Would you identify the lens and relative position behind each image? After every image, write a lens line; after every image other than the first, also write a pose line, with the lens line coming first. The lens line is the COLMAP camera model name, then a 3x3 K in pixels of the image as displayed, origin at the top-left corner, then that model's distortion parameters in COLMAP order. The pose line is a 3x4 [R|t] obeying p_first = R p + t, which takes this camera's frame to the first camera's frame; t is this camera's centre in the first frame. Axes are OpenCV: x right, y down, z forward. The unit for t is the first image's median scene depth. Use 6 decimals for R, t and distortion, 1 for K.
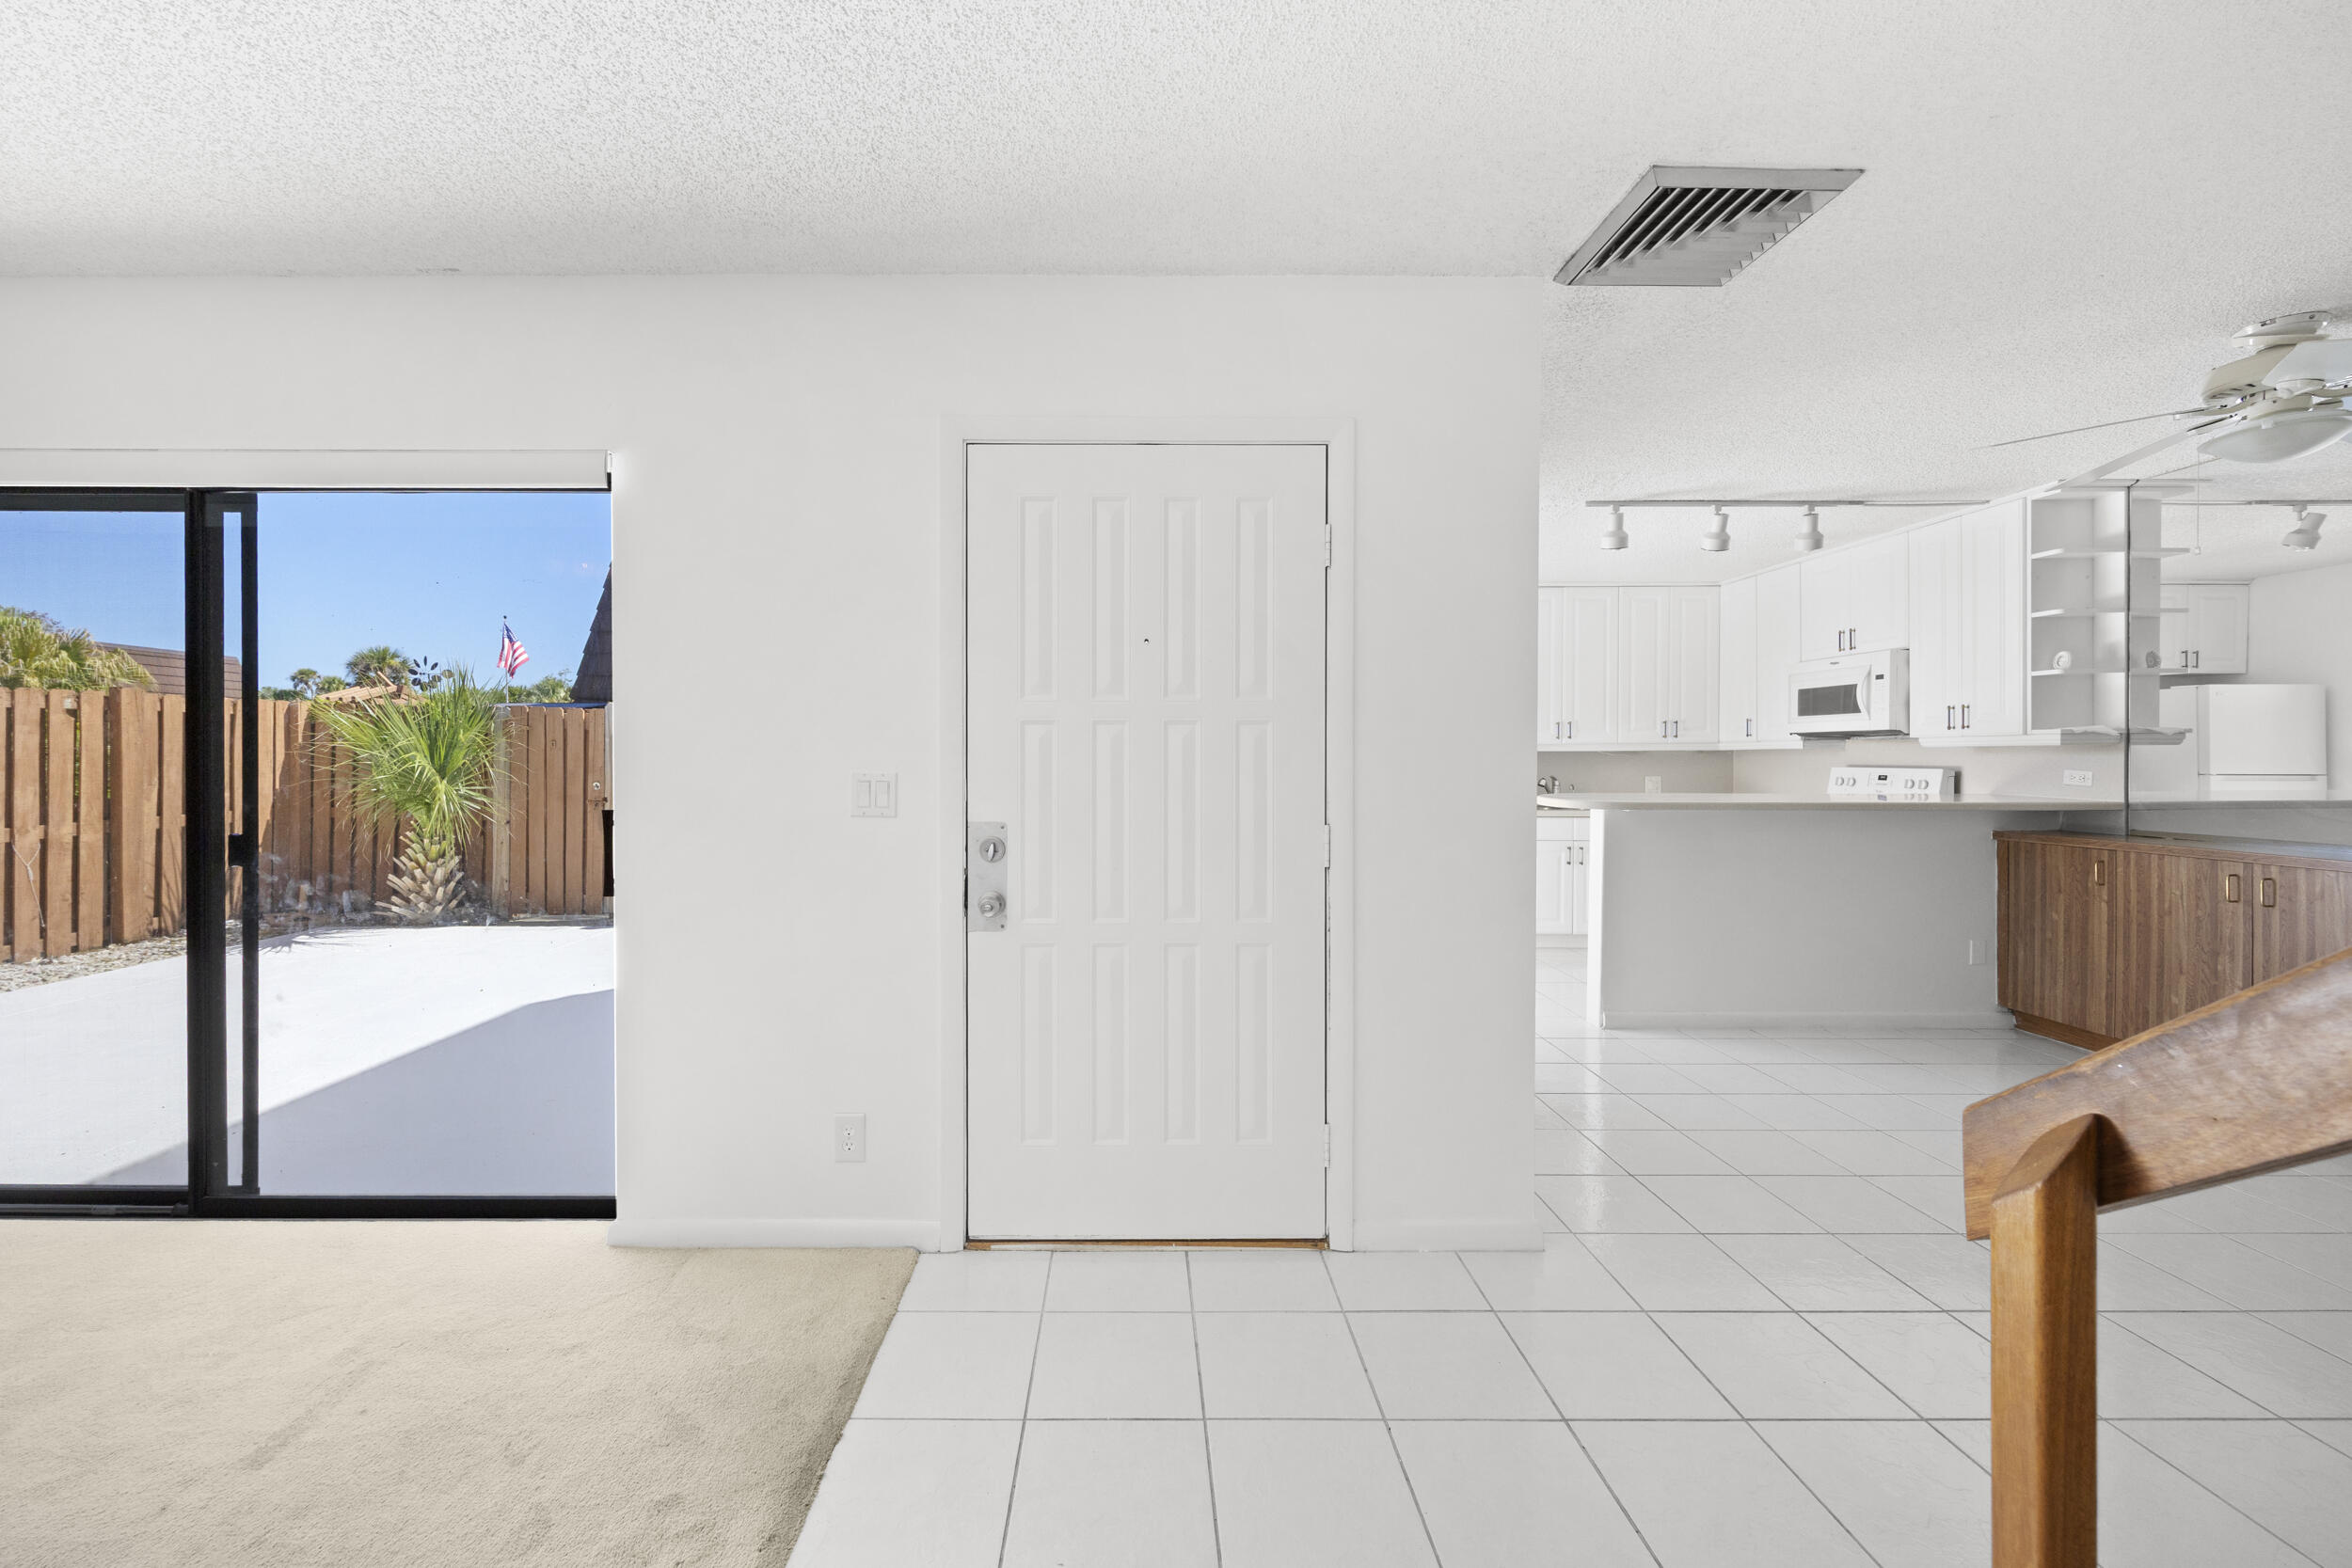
lens RADIAL K [[917.5, 0, 1130.8], [0, 917.5, 765.7], [0, 0, 1]] dist [-0.000188, -0.000852]
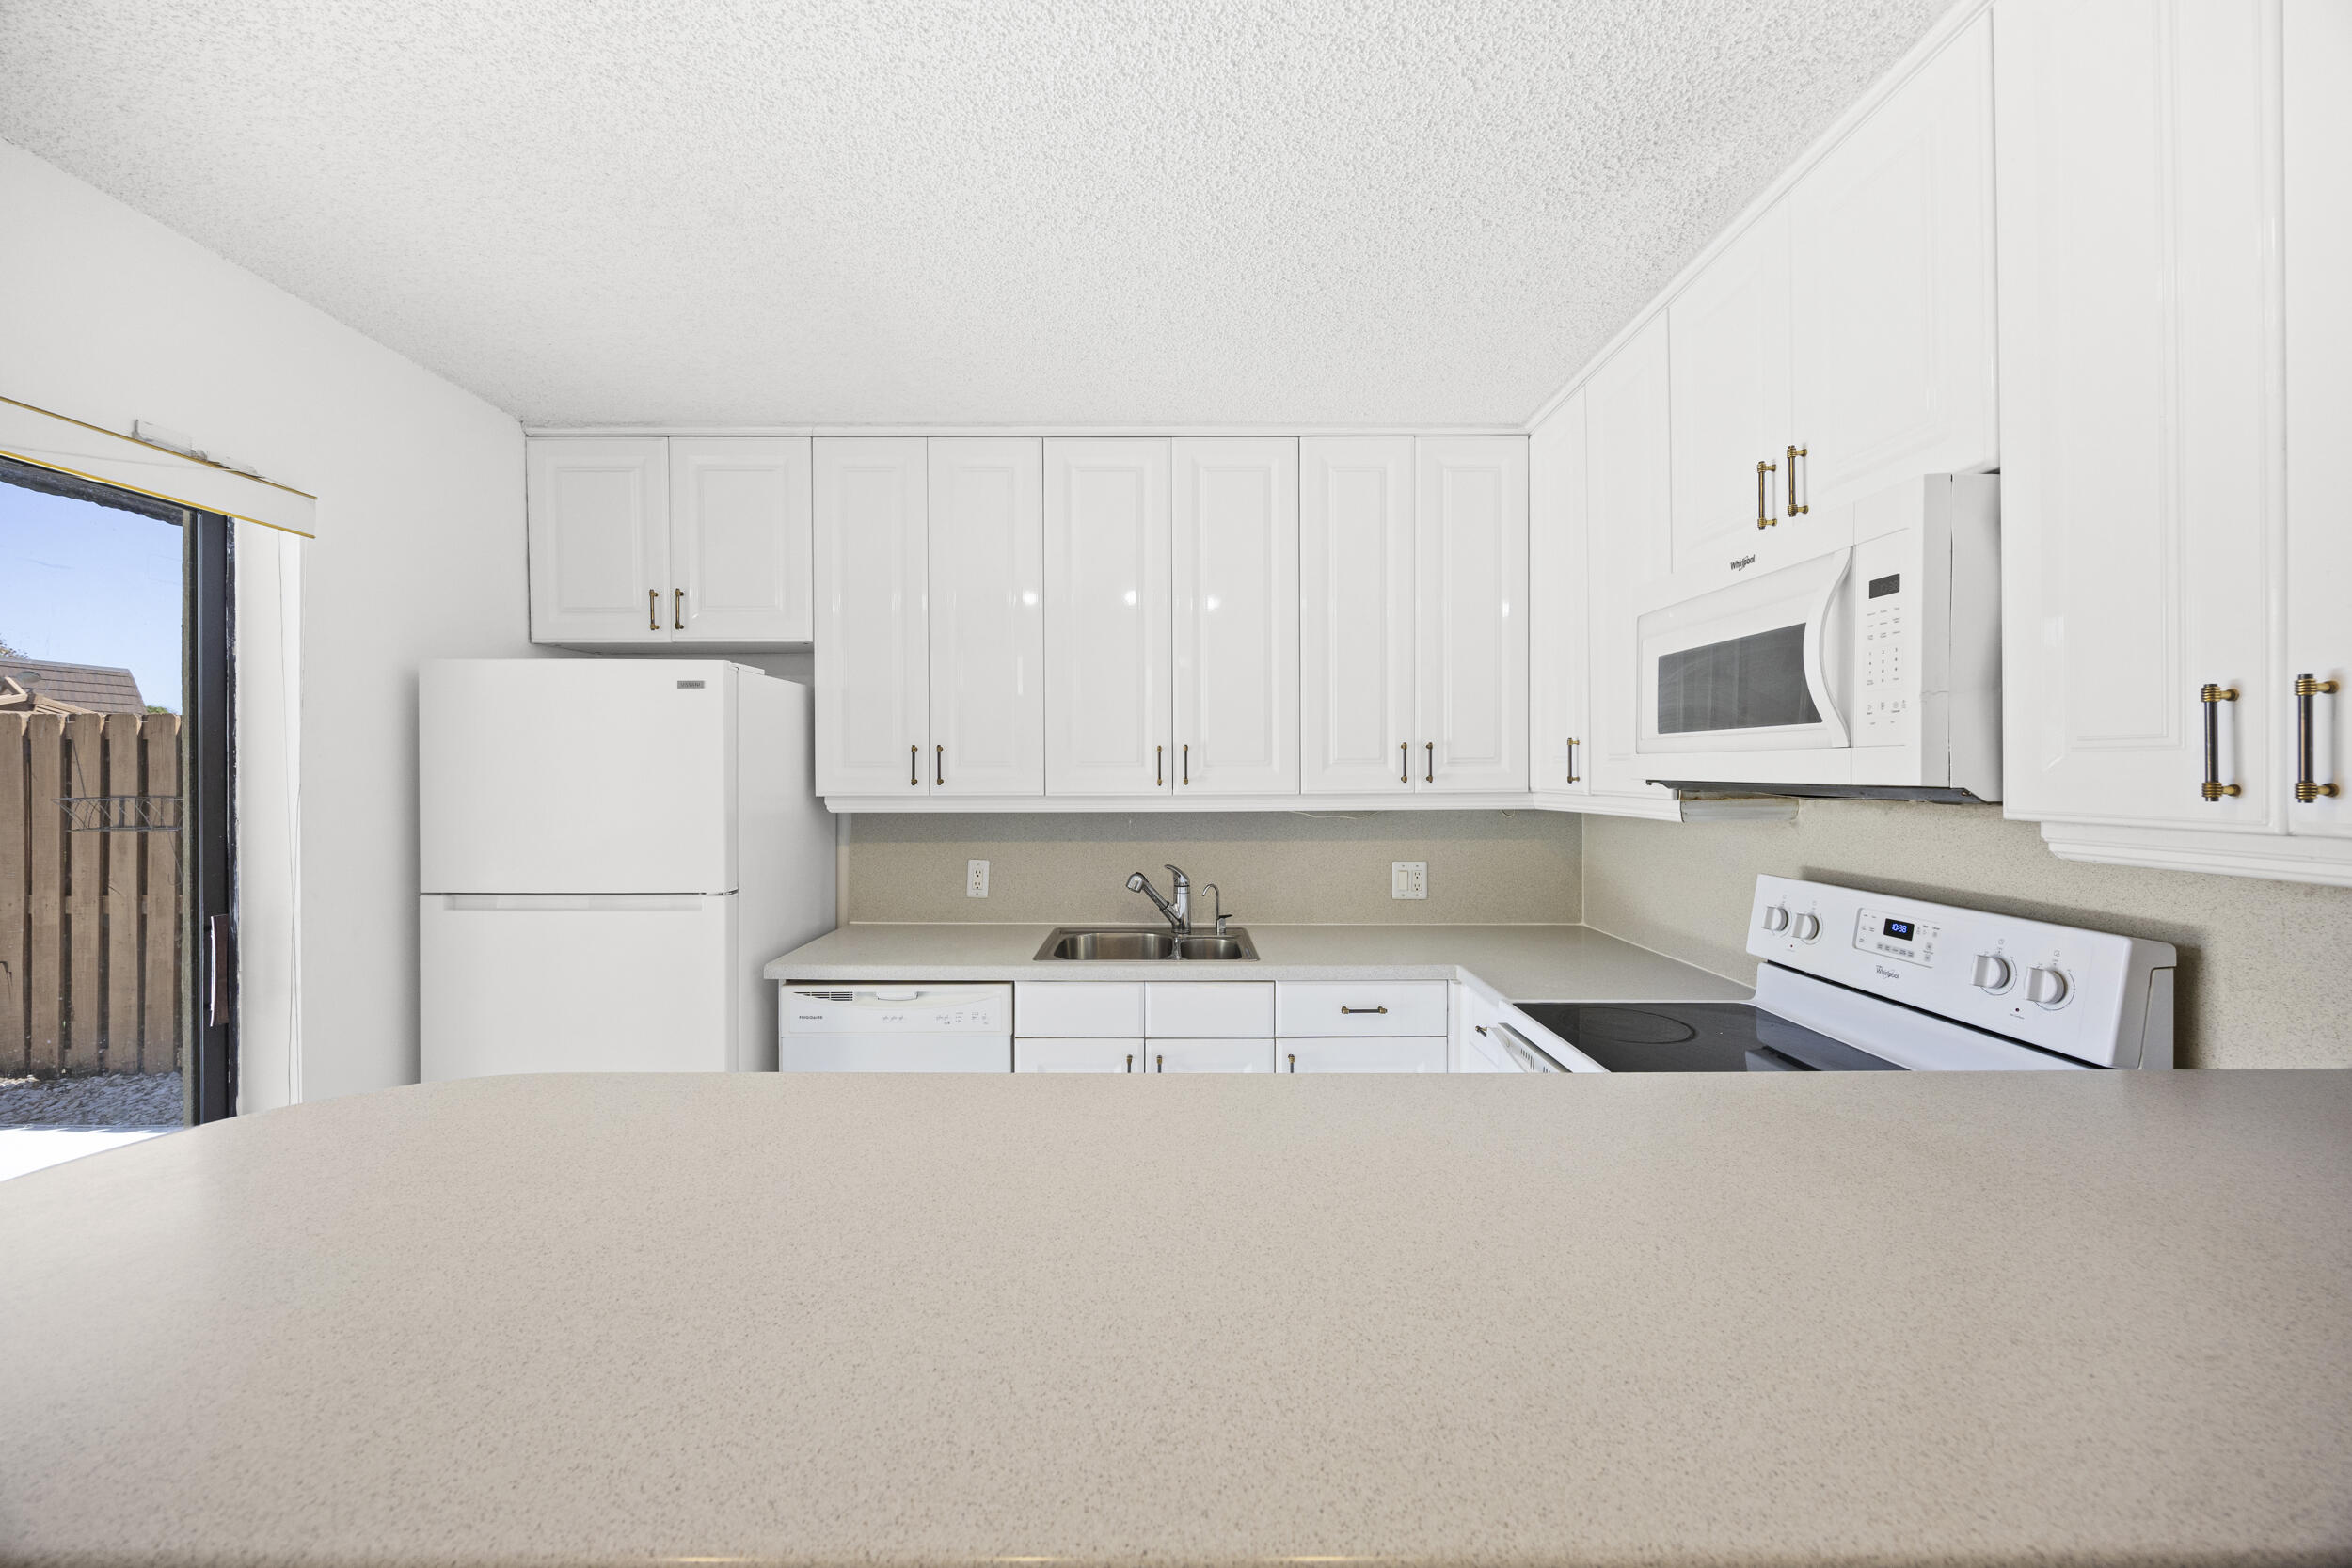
lens RADIAL K [[896.3, 0, 1177.4], [0, 896.3, 773.9], [0, 0, 1]] dist [0.000597, 0.000111]
pose [[0.999967, -0.000092, 0.008084, 0.711203], [0.000150, 0.999975, -0.007125, -0.047225], [-0.008083, 0.007126, 0.999942, 0.866092]]
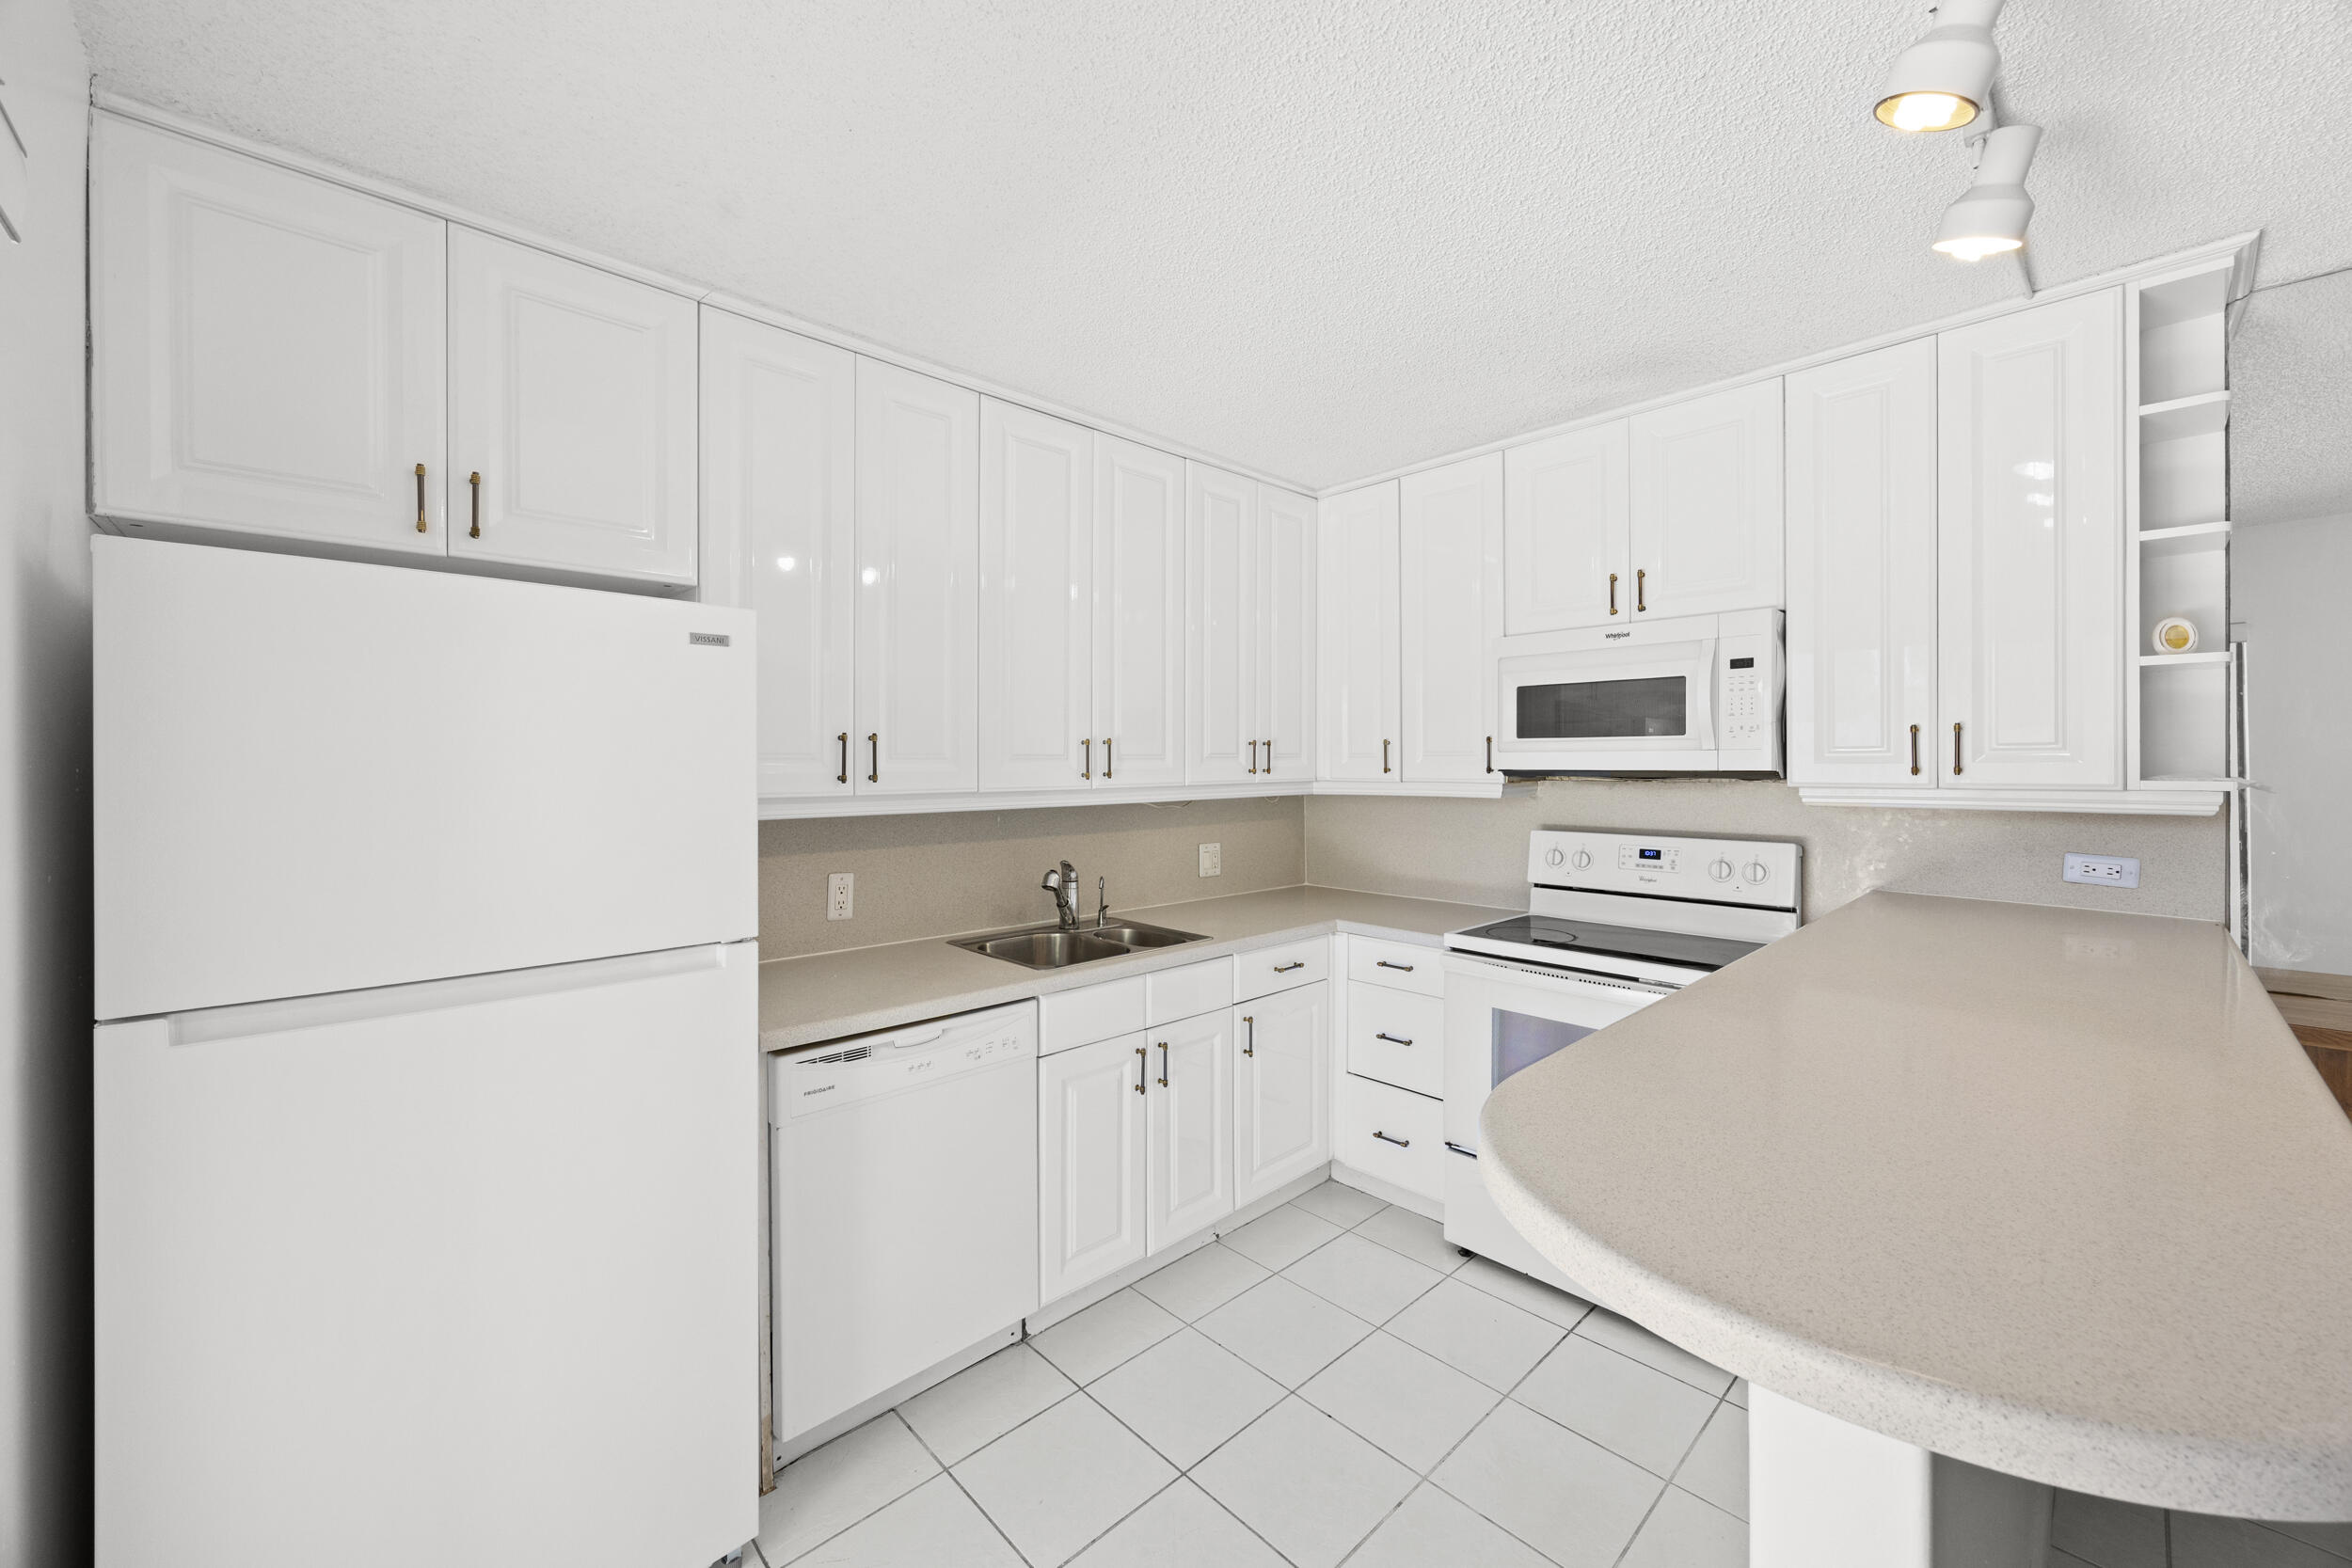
lens RADIAL K [[898.0, 0, 1183.2], [0, 898.0, 768.2], [0, 0, 1]] dist [-0.001843, 0.000007]
pose [[0.721572, -0.004759, 0.692323, 0.311741], [0.009688, 0.999948, -0.003223, -0.048703], [-0.692271, 0.009033, 0.721581, 1.004119]]
